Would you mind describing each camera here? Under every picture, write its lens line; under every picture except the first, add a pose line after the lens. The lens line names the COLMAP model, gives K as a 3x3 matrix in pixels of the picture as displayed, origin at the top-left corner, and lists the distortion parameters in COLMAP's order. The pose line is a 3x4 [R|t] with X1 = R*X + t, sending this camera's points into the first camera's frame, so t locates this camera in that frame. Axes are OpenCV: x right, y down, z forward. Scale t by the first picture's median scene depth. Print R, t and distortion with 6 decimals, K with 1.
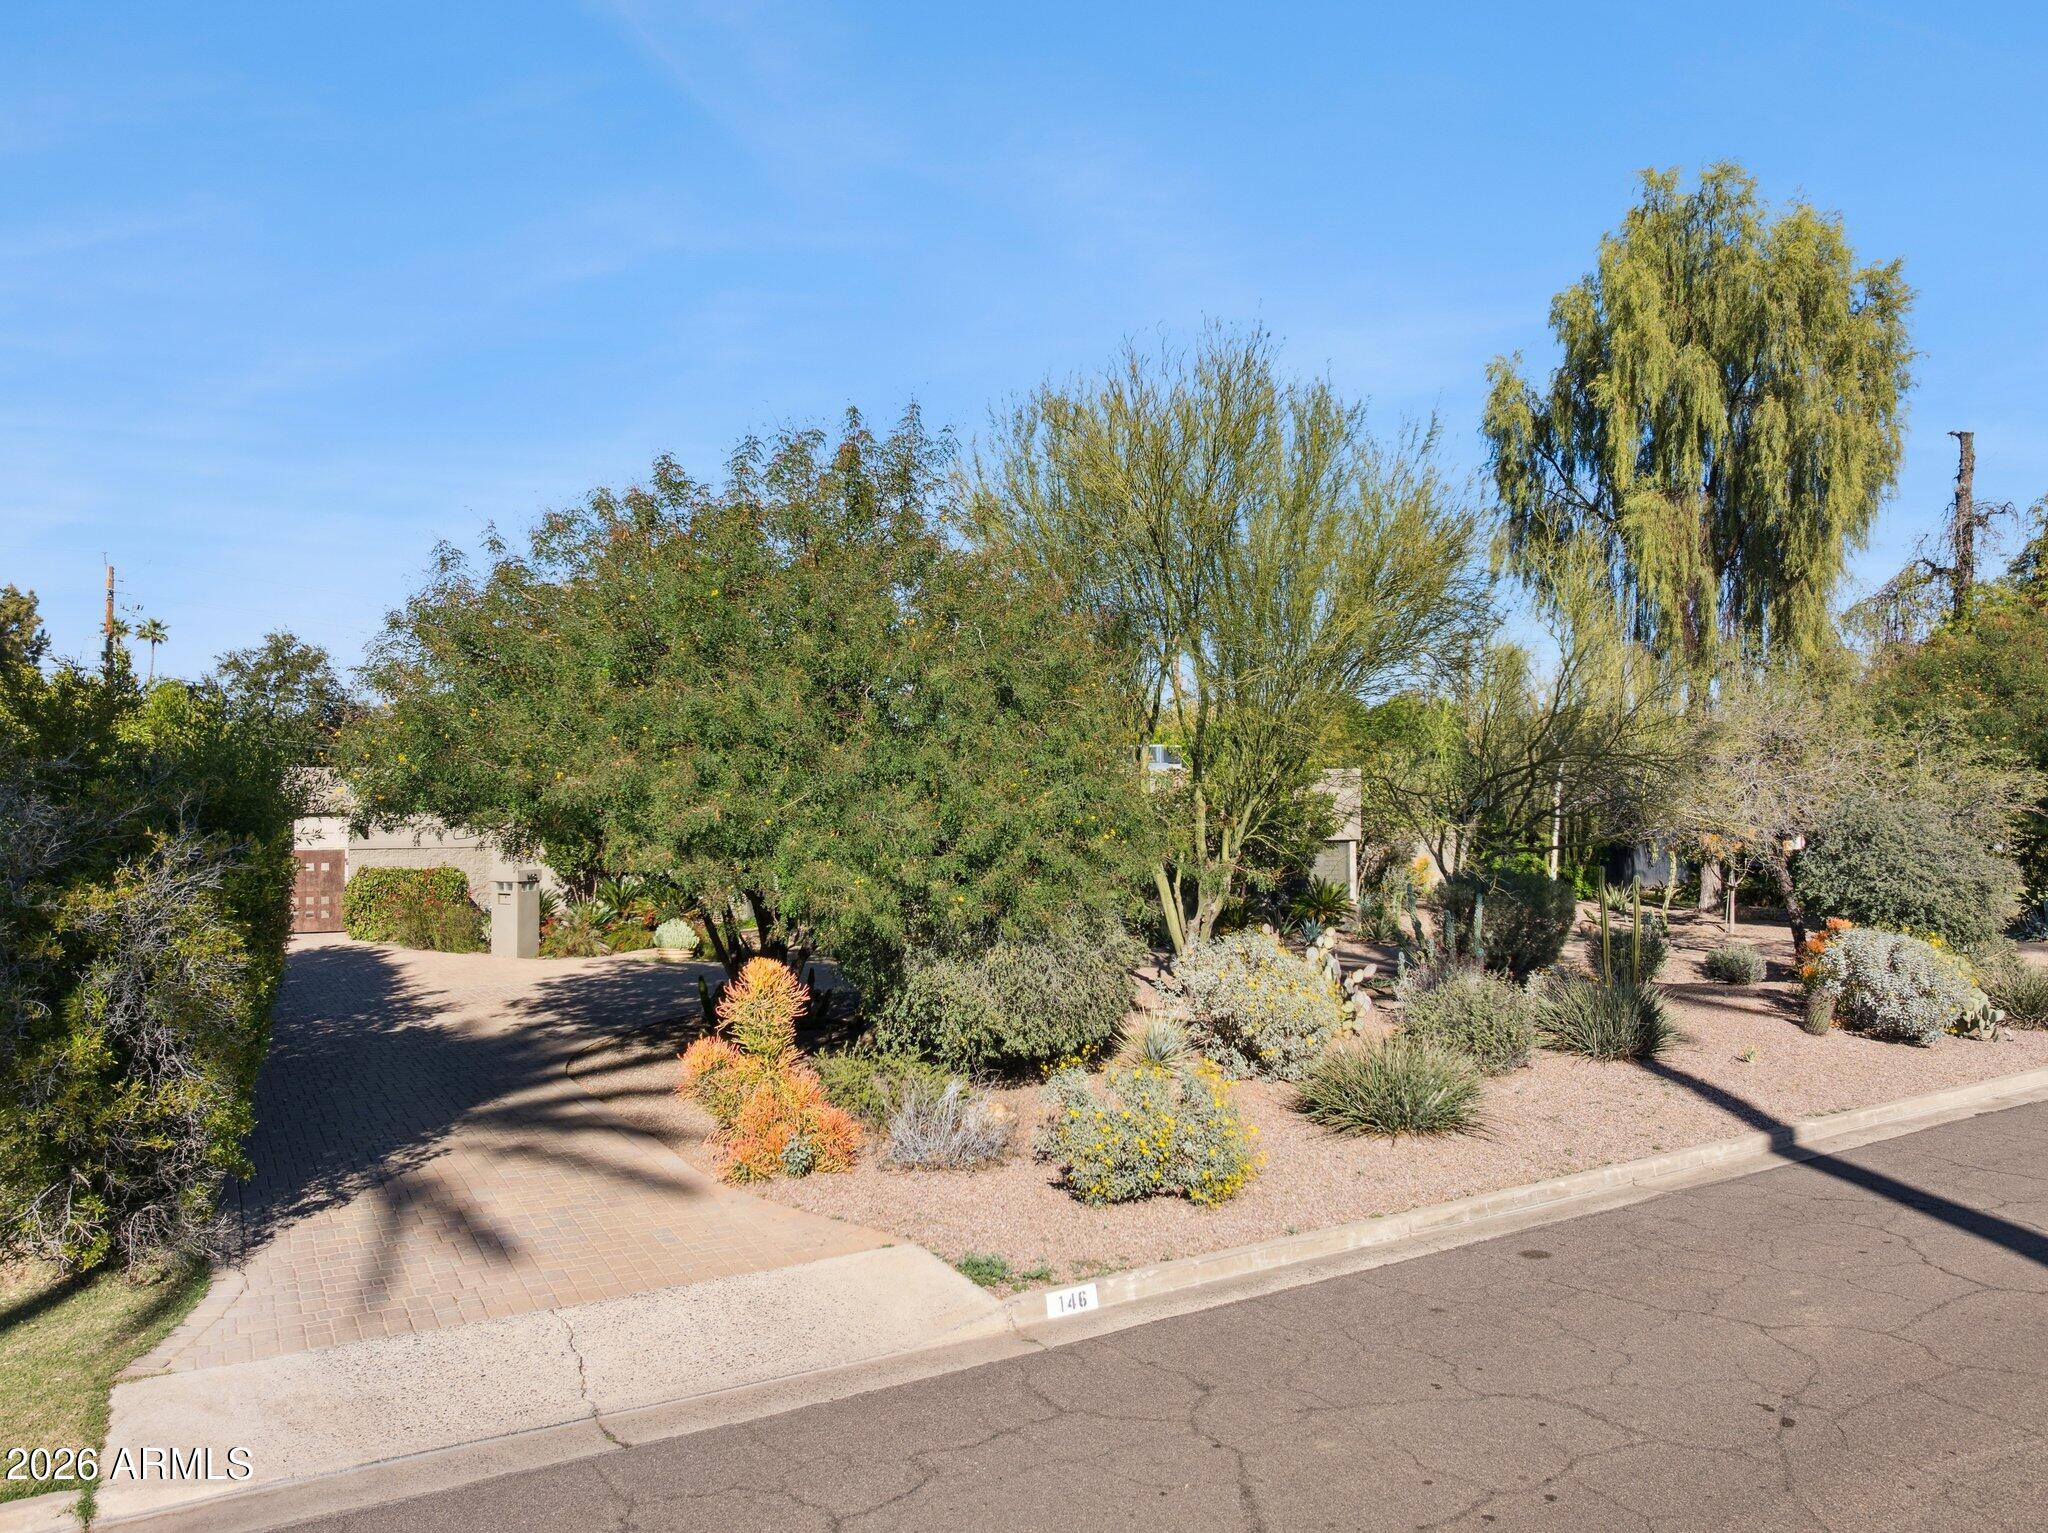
lens RADIAL K [[1433.0, 0, 1024.0], [0, 1433.0, 766.5], [0, 0, 1]] dist [-0.068920, -0.000024]
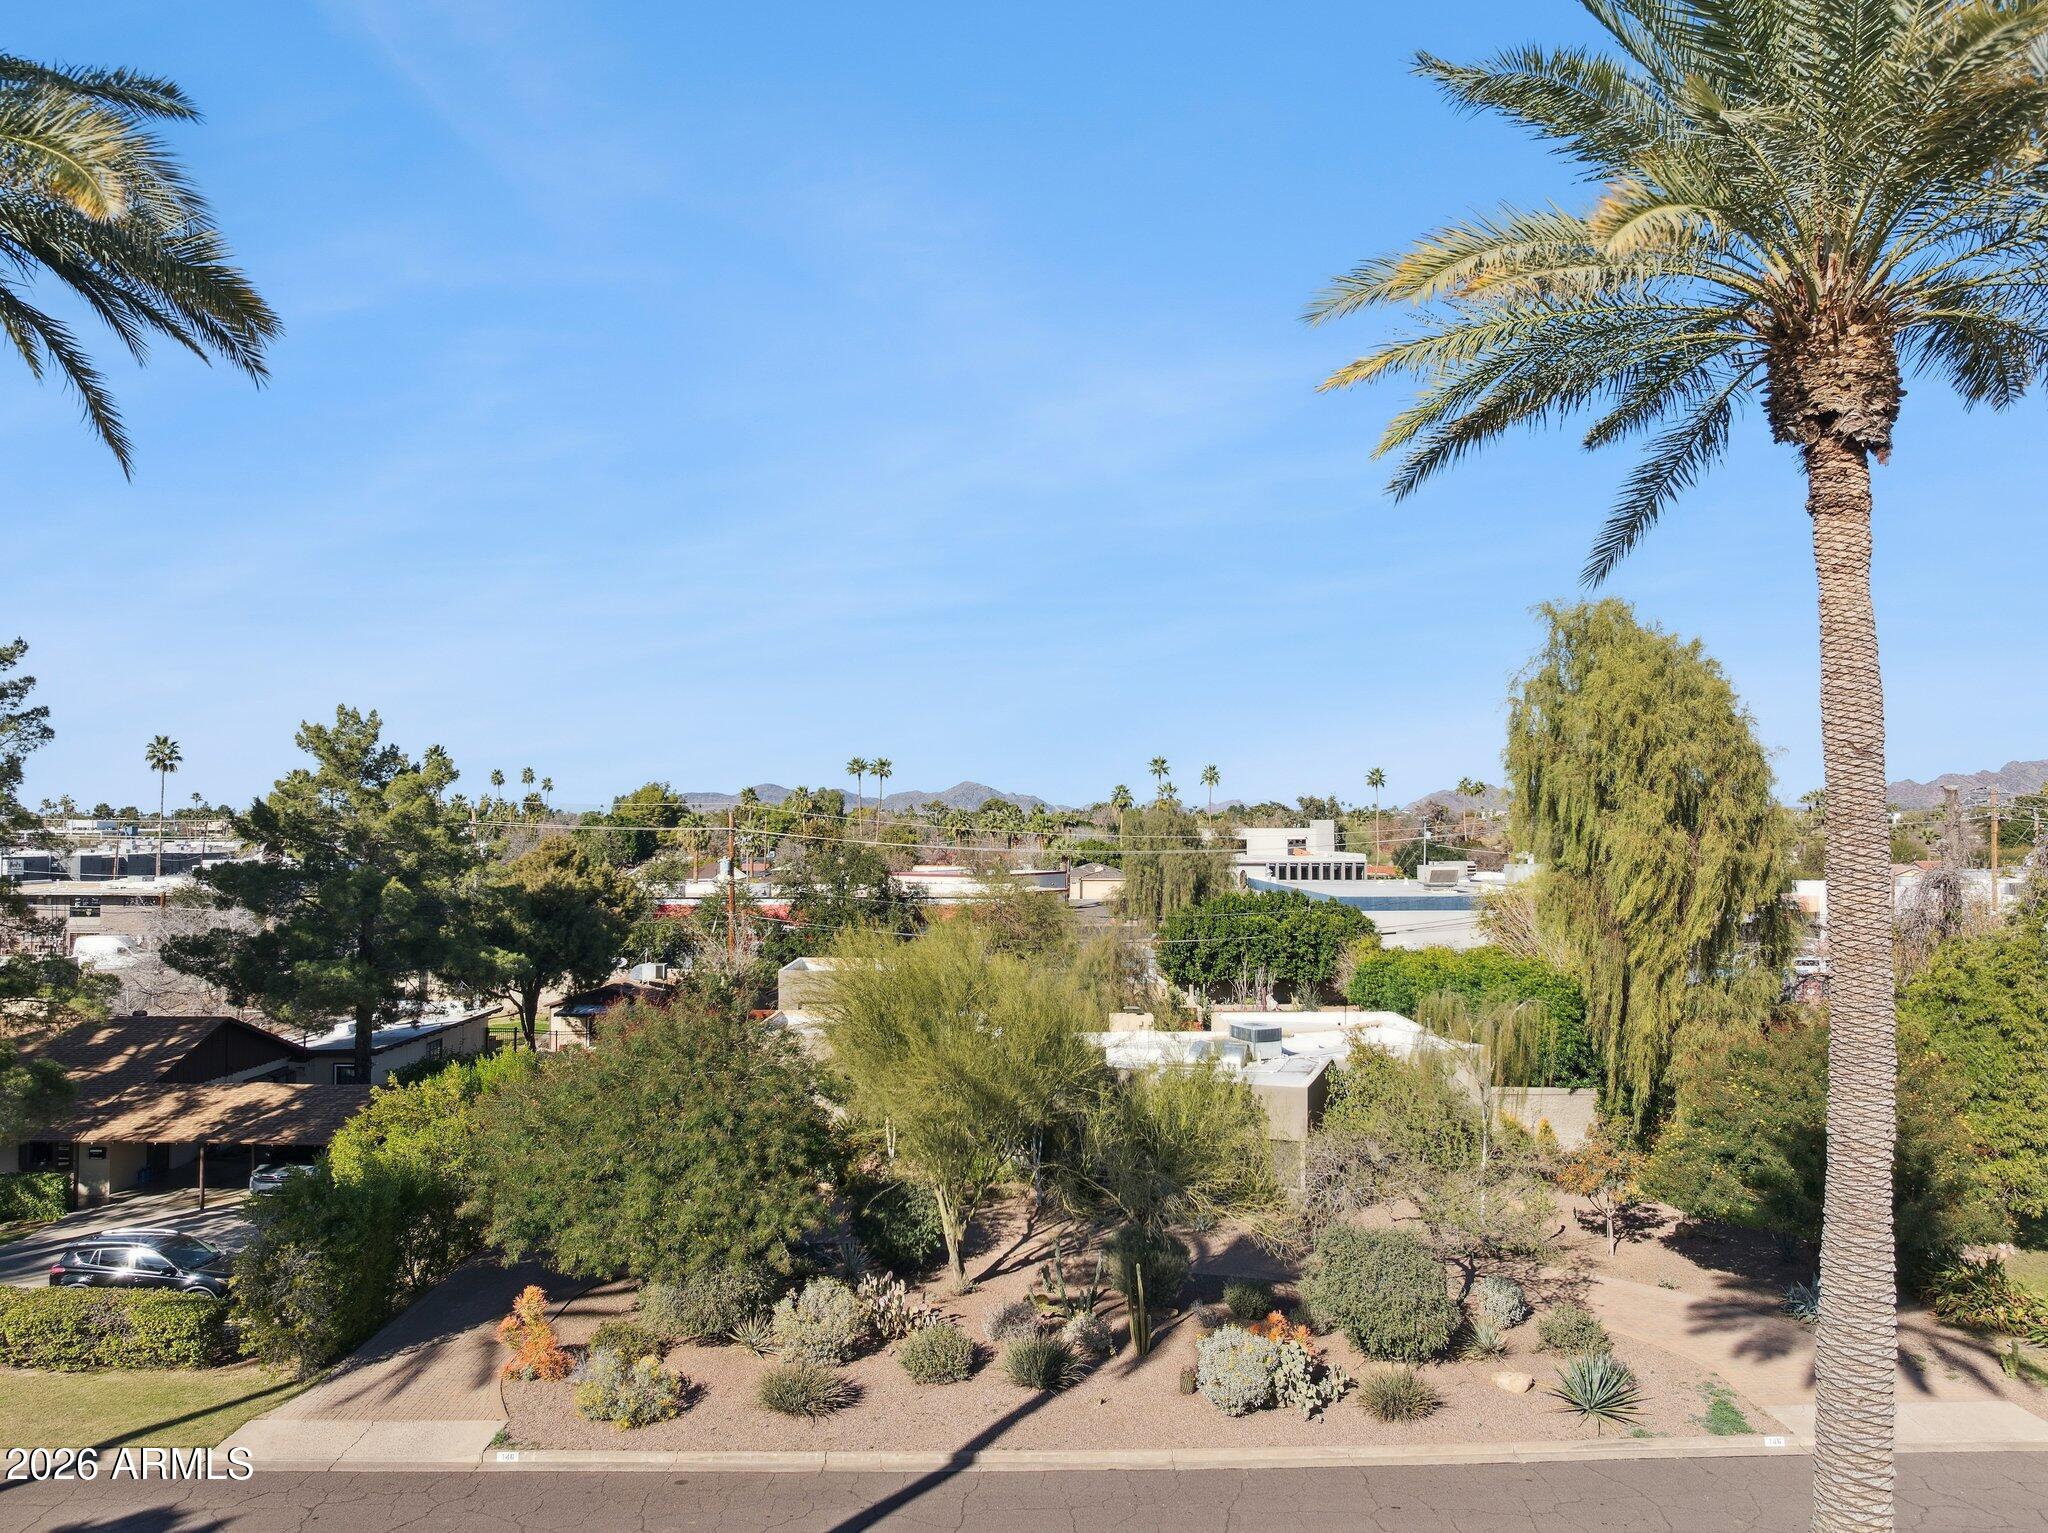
lens RADIAL K [[1422.5, 0, 1036.2], [0, 1422.5, 769.7], [0, 0, 1]] dist [-0.048017, 0.009079]
pose [[0.862010, -0.024292, -0.506309, 2.098009], [0.013268, 0.999590, -0.025369, -0.786128], [0.506718, 0.015150, 0.861979, -0.751480]]
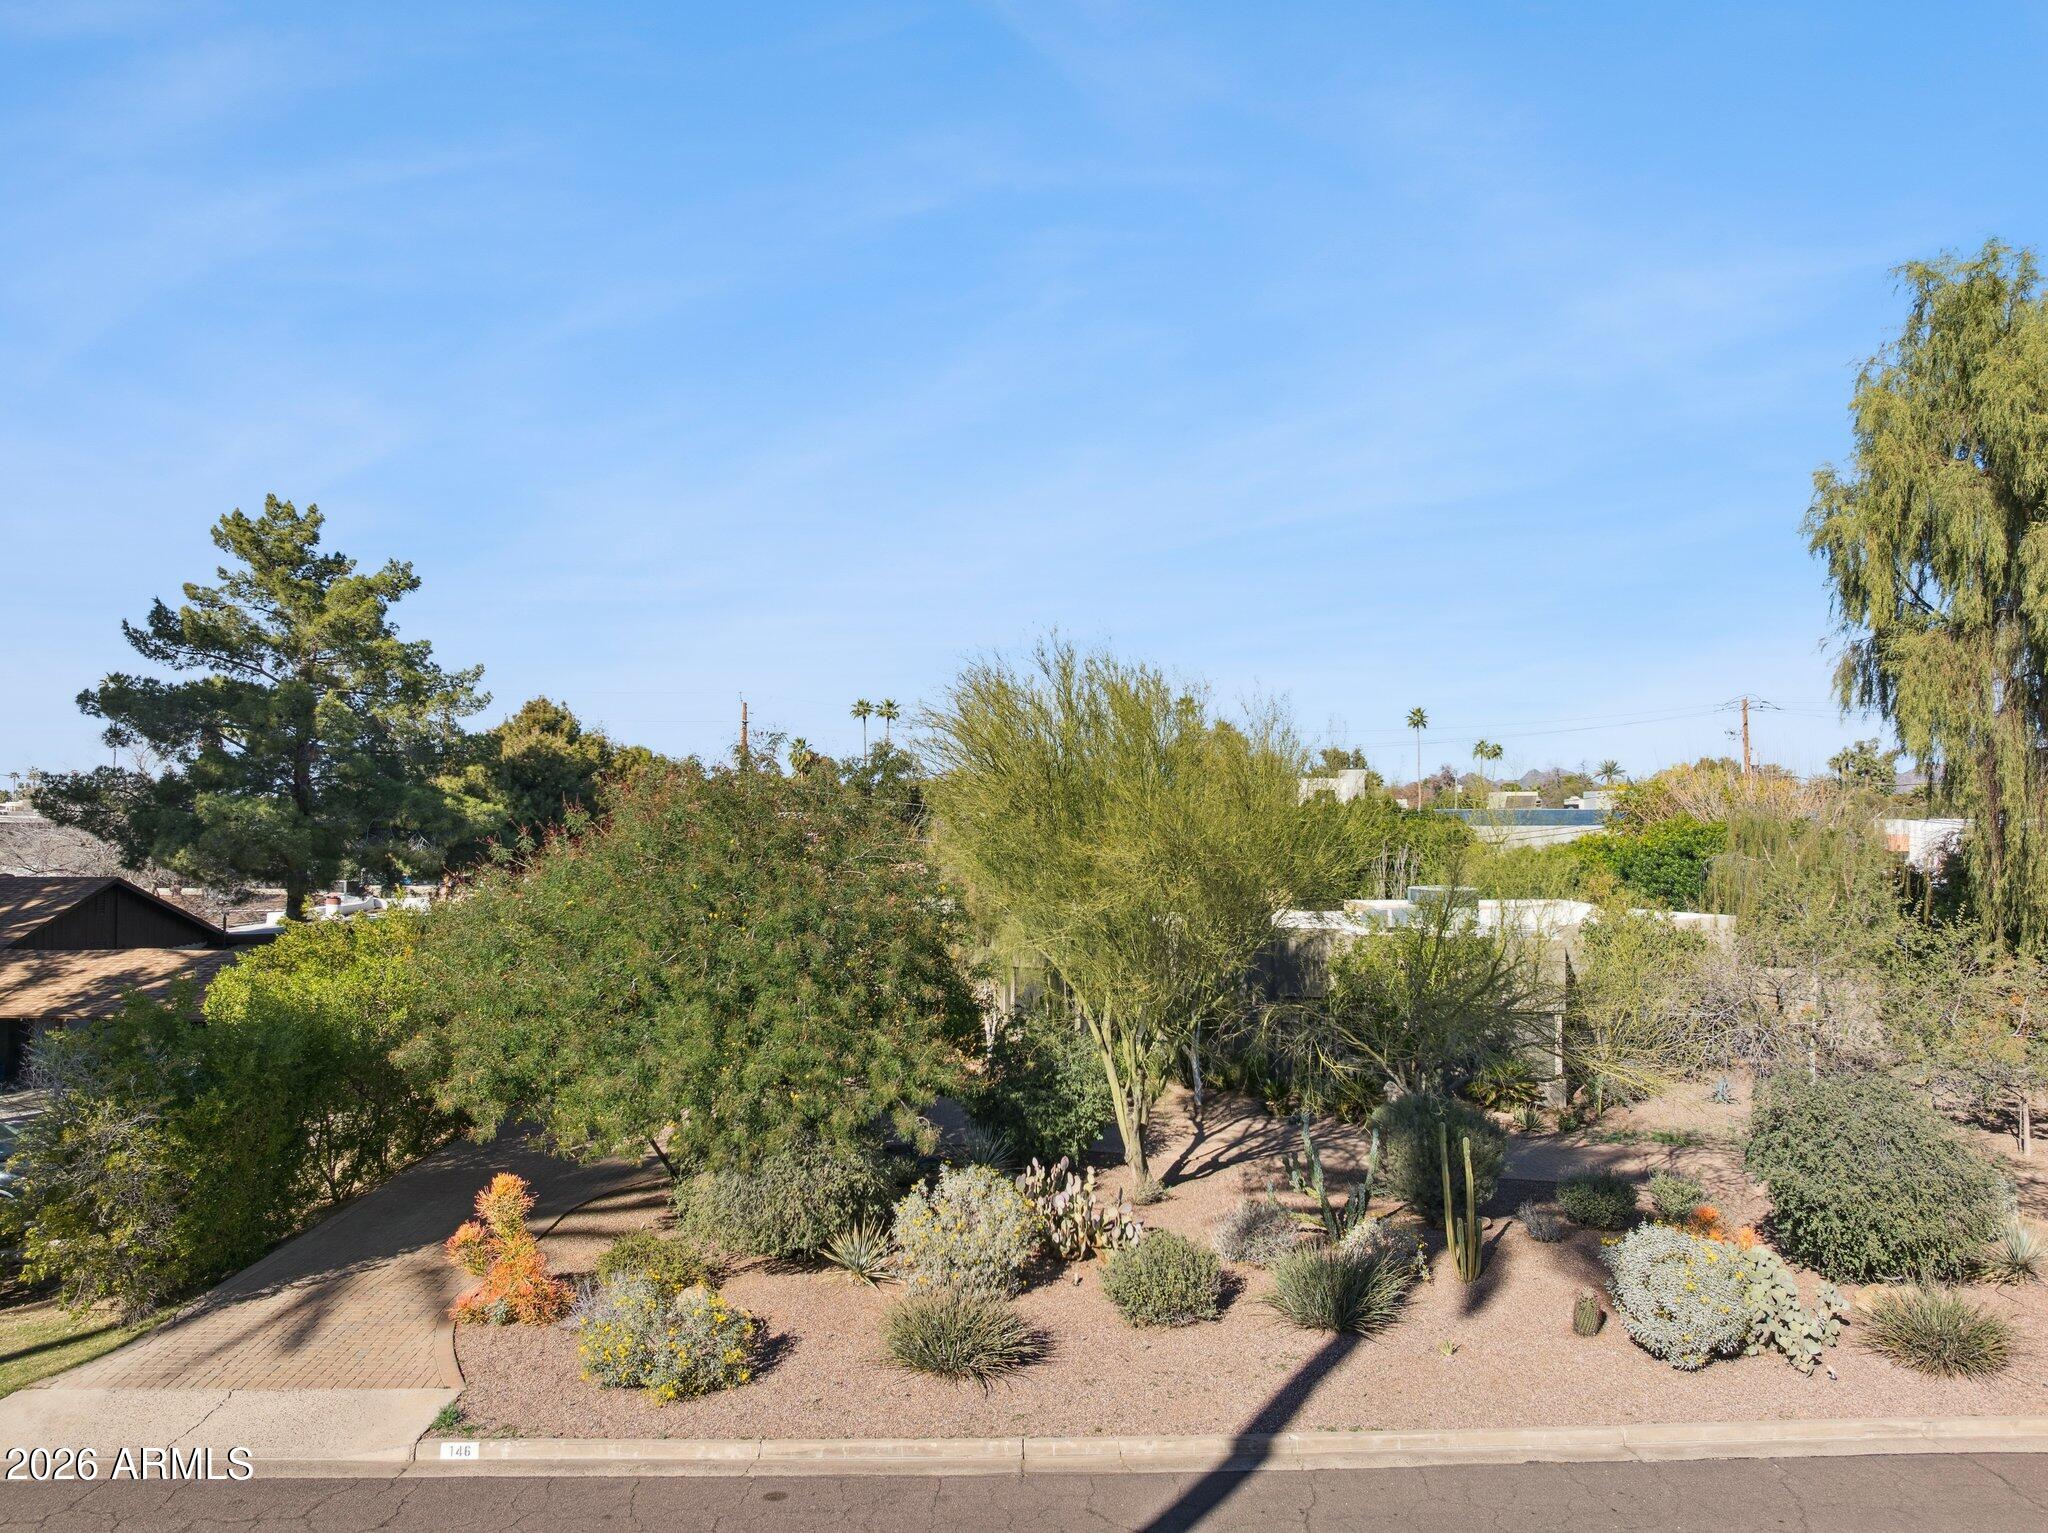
lens RADIAL K [[1413.8, 0, 1076.9], [0, 1413.8, 760.5], [0, 0, 1]] dist [-0.018198, -0.025958]
pose [[0.881695, -0.010096, -0.471712, 1.243808], [0.000480, 0.999790, -0.020502, -0.321447], [0.471820, 0.017850, 0.881514, -0.046181]]
